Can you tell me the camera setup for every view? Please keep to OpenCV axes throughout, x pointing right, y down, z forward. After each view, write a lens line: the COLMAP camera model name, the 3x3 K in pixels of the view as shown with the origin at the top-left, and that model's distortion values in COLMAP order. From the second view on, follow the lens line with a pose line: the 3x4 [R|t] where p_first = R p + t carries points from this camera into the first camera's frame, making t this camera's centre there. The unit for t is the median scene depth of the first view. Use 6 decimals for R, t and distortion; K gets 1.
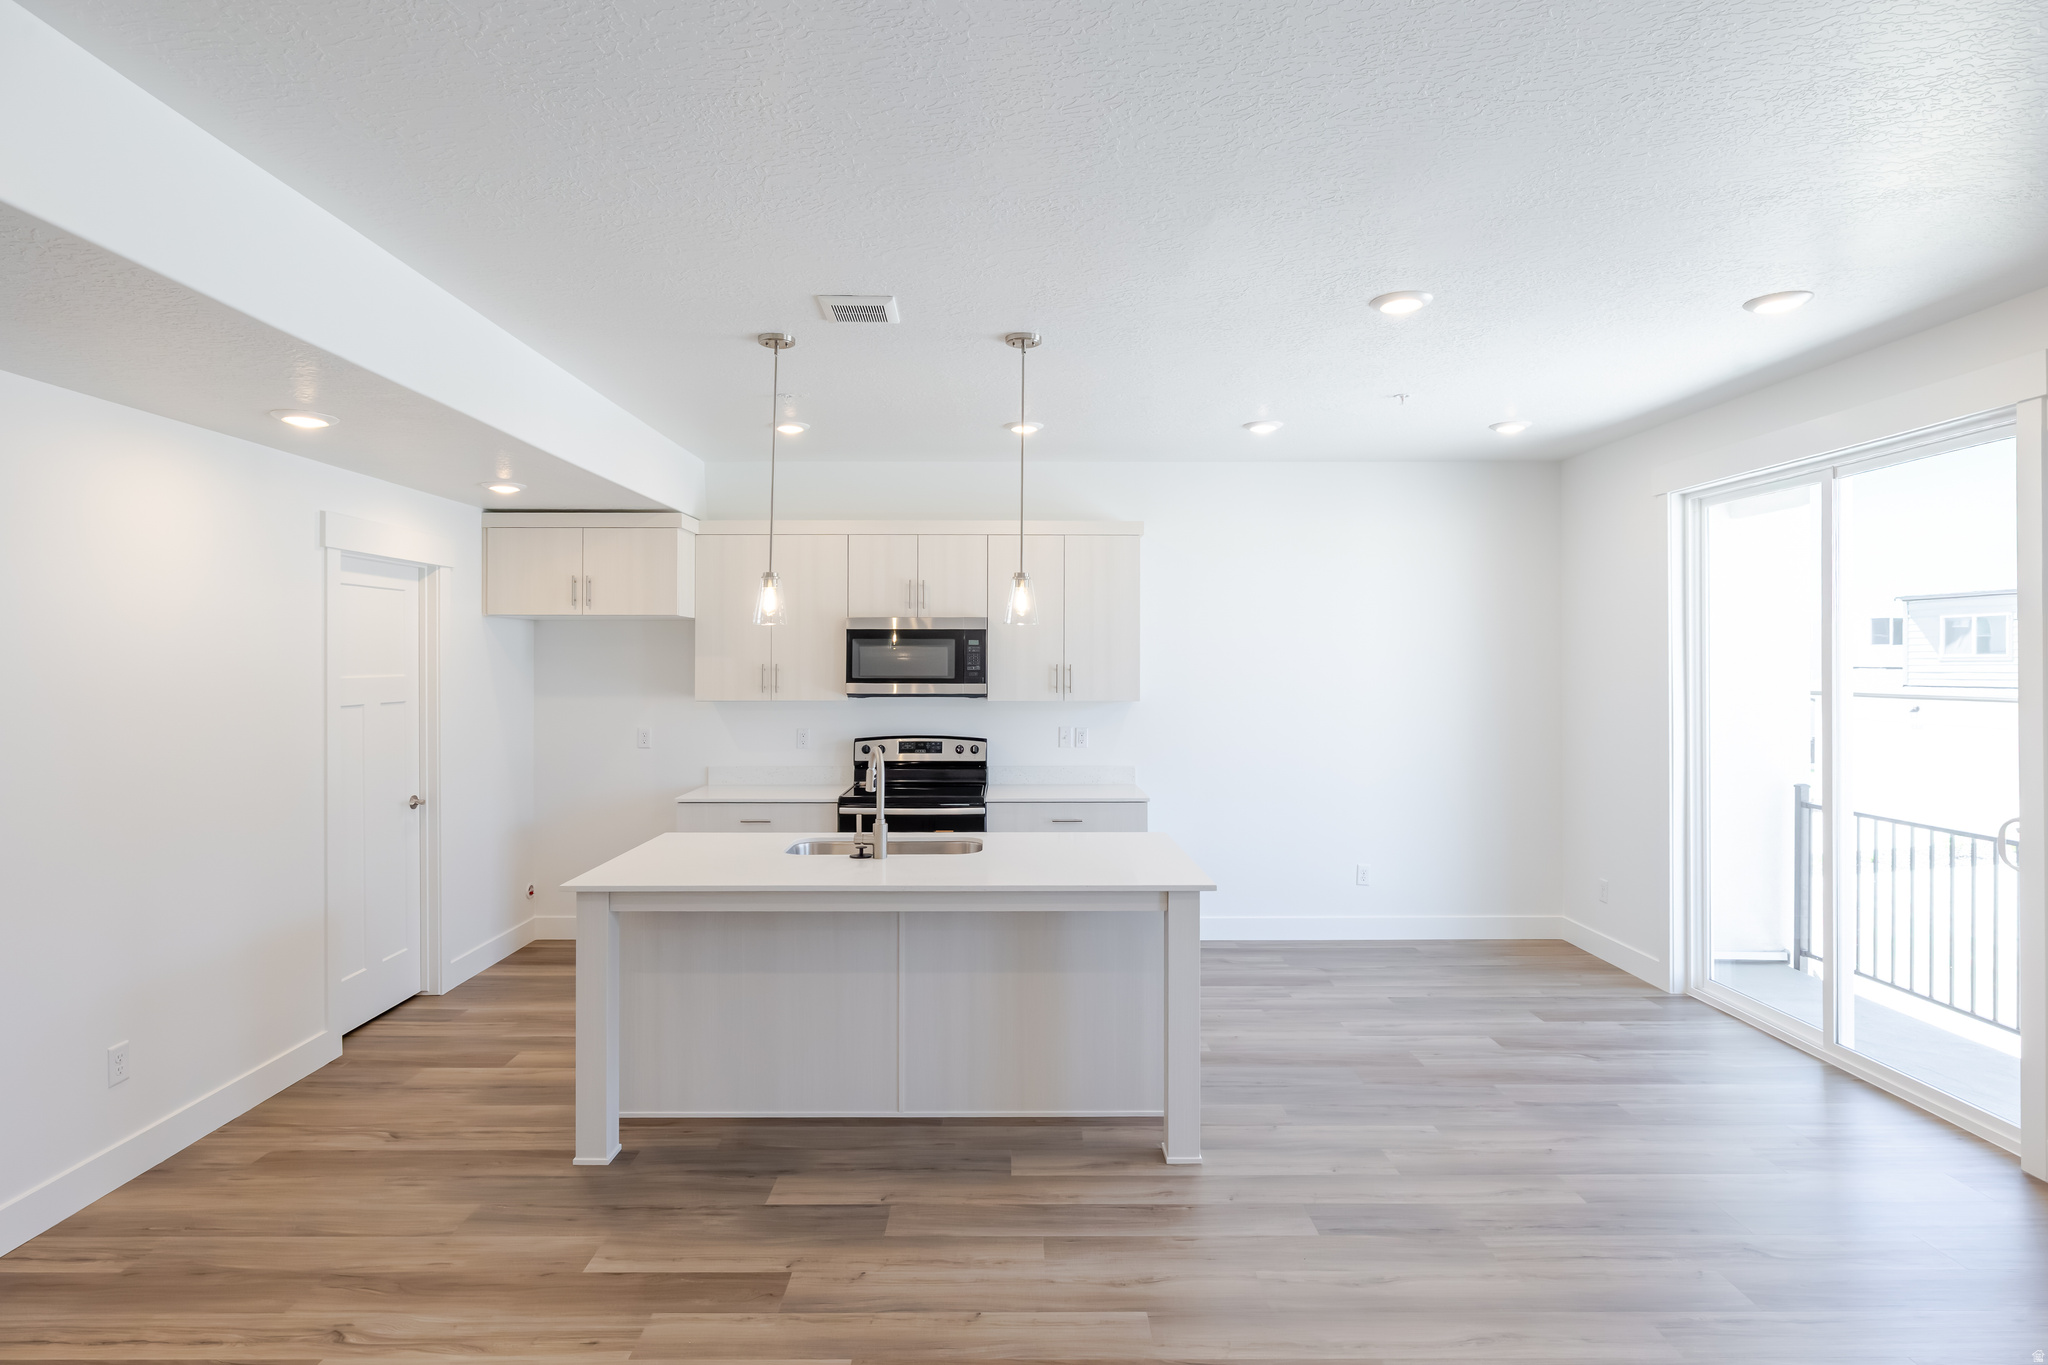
lens RADIAL K [[1076.5, 0, 1006.6], [0, 1076.5, 664.5], [0, 0, 1]] dist [-0.000378, 0.001411]
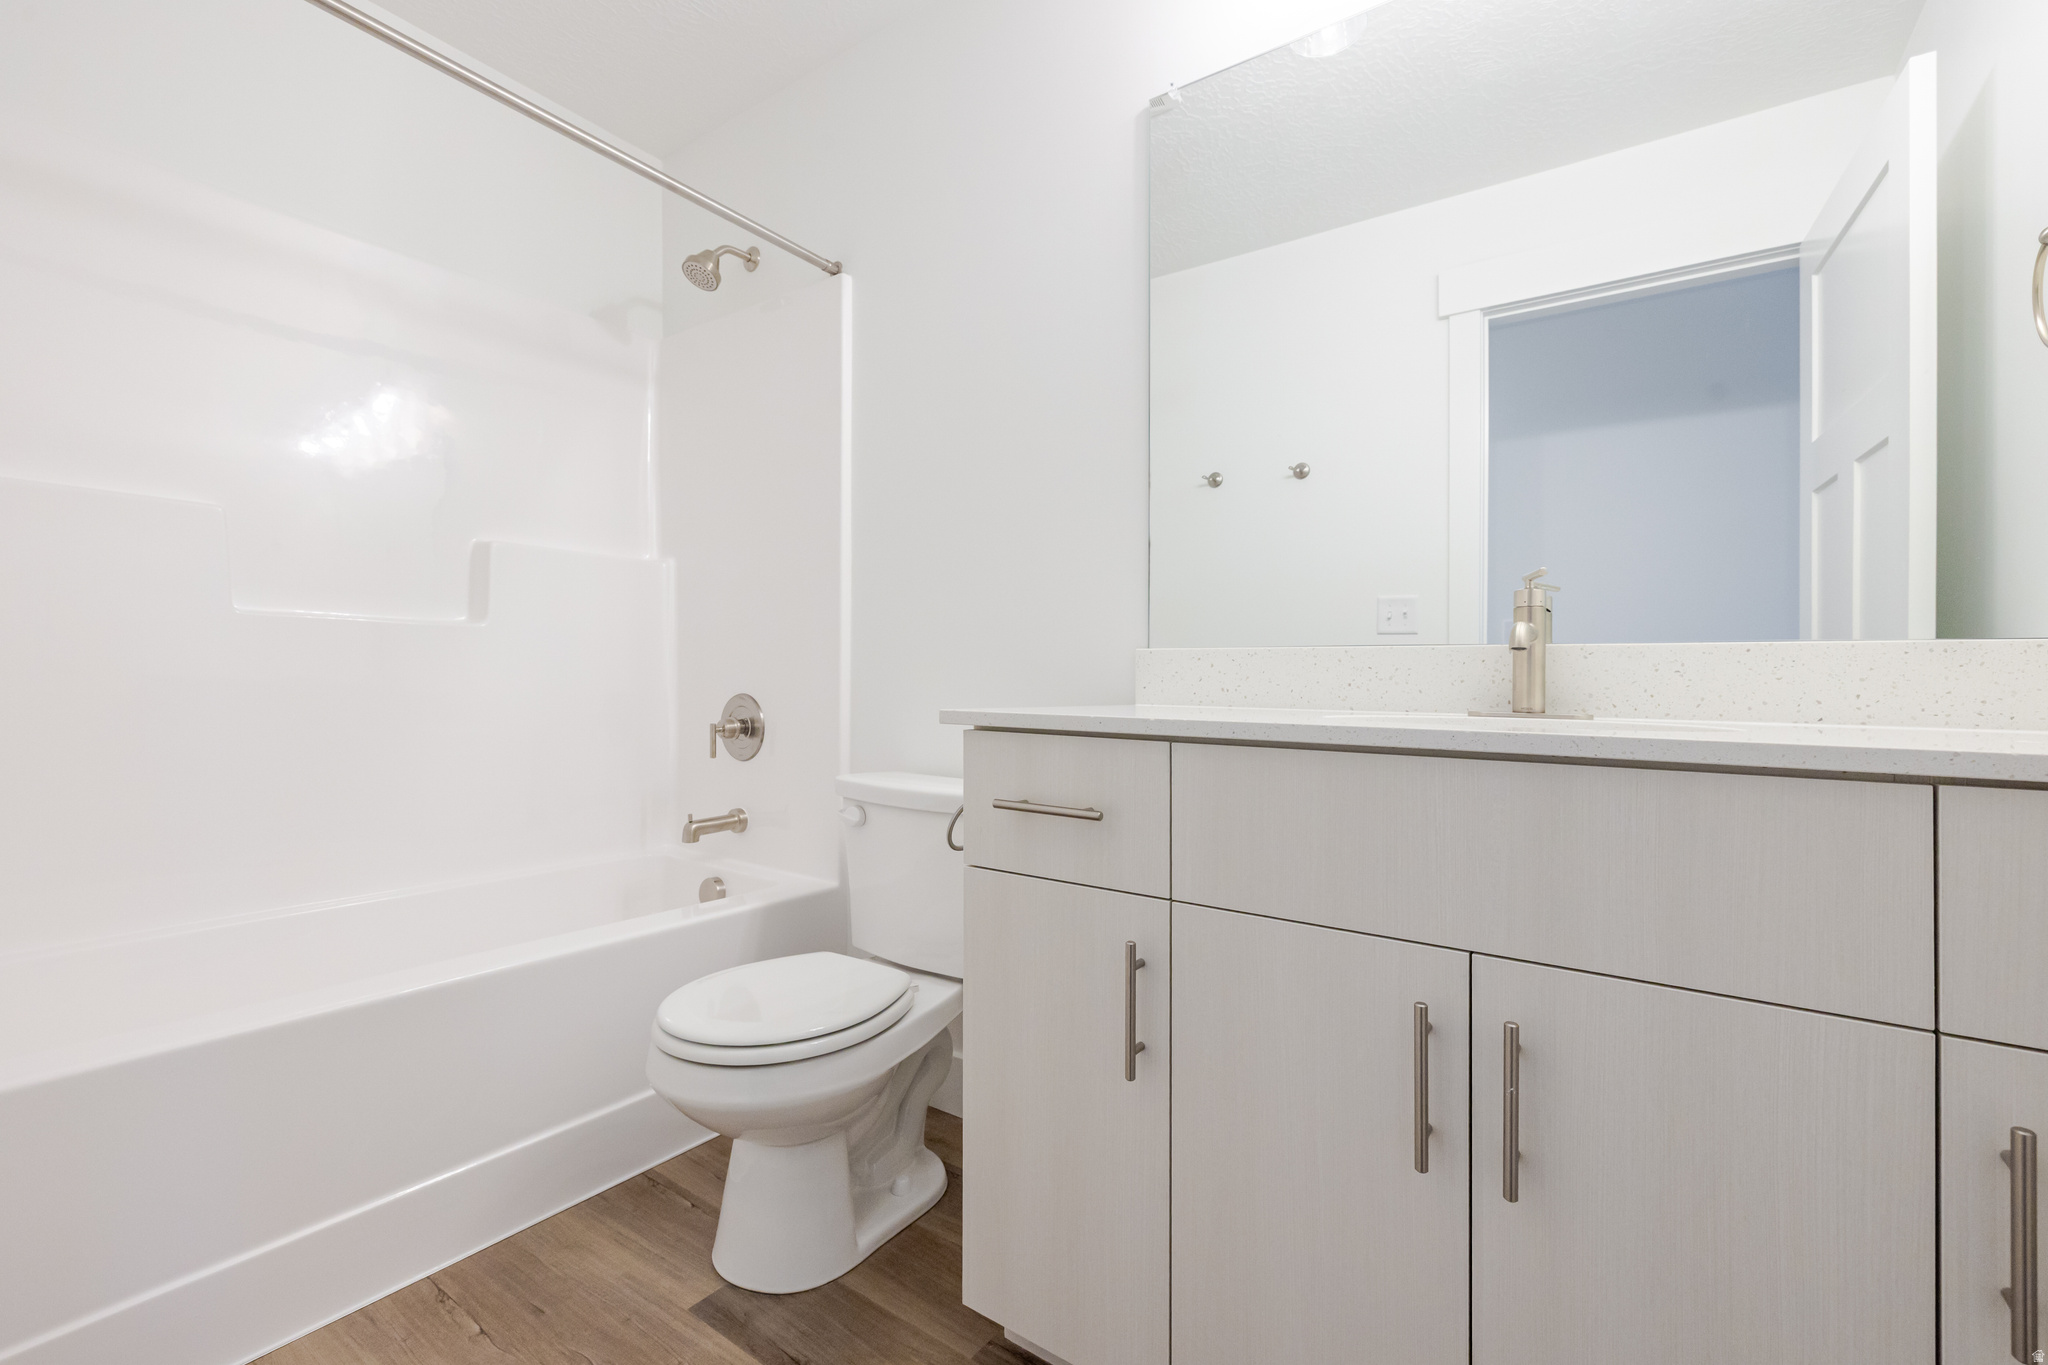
lens RADIAL K [[887.3, 0, 1023.6], [0, 887.3, 678.4], [0, 0, 1]] dist [0.007488, -0.001797]
pose [[0.811453, 0.003026, -0.584409, -0.505421], [-0.004793, 0.999987, -0.001477, -0.187332], [0.584398, 0.004000, 0.811458, 1.147050]]
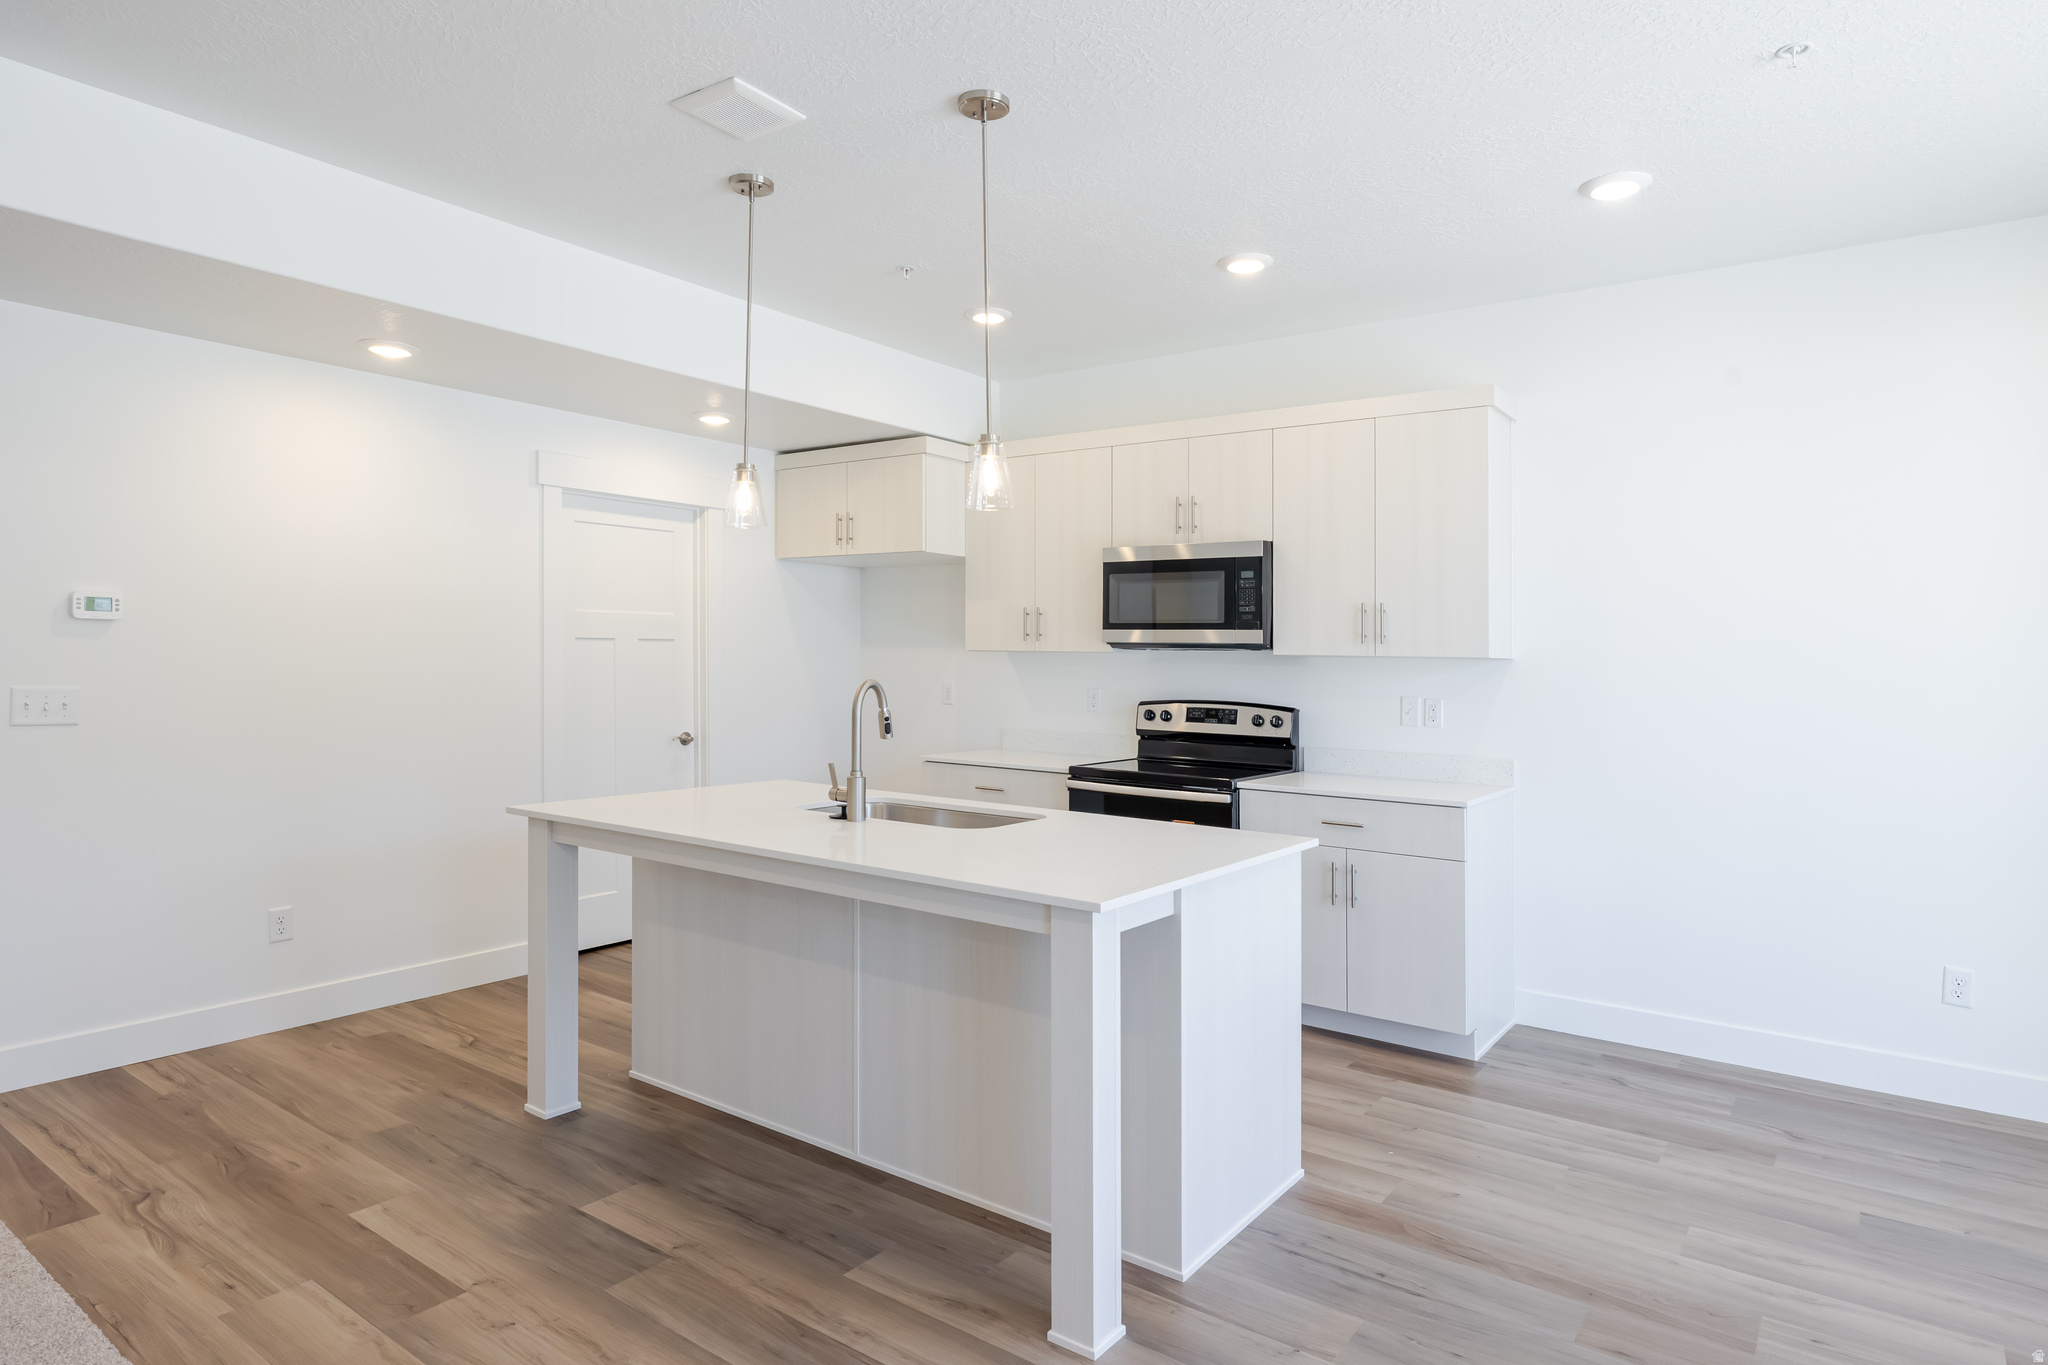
lens RADIAL K [[1155.8, 0, 1022.6], [0, 1155.8, 669.7], [0, 0, 1]] dist [0.003901, -0.000395]
pose [[0.806494, 0.019436, -0.590923, 0.447764], [-0.016971, 0.999809, 0.009724, 0.057351], [0.590999, 0.002186, 0.806669, 0.379759]]
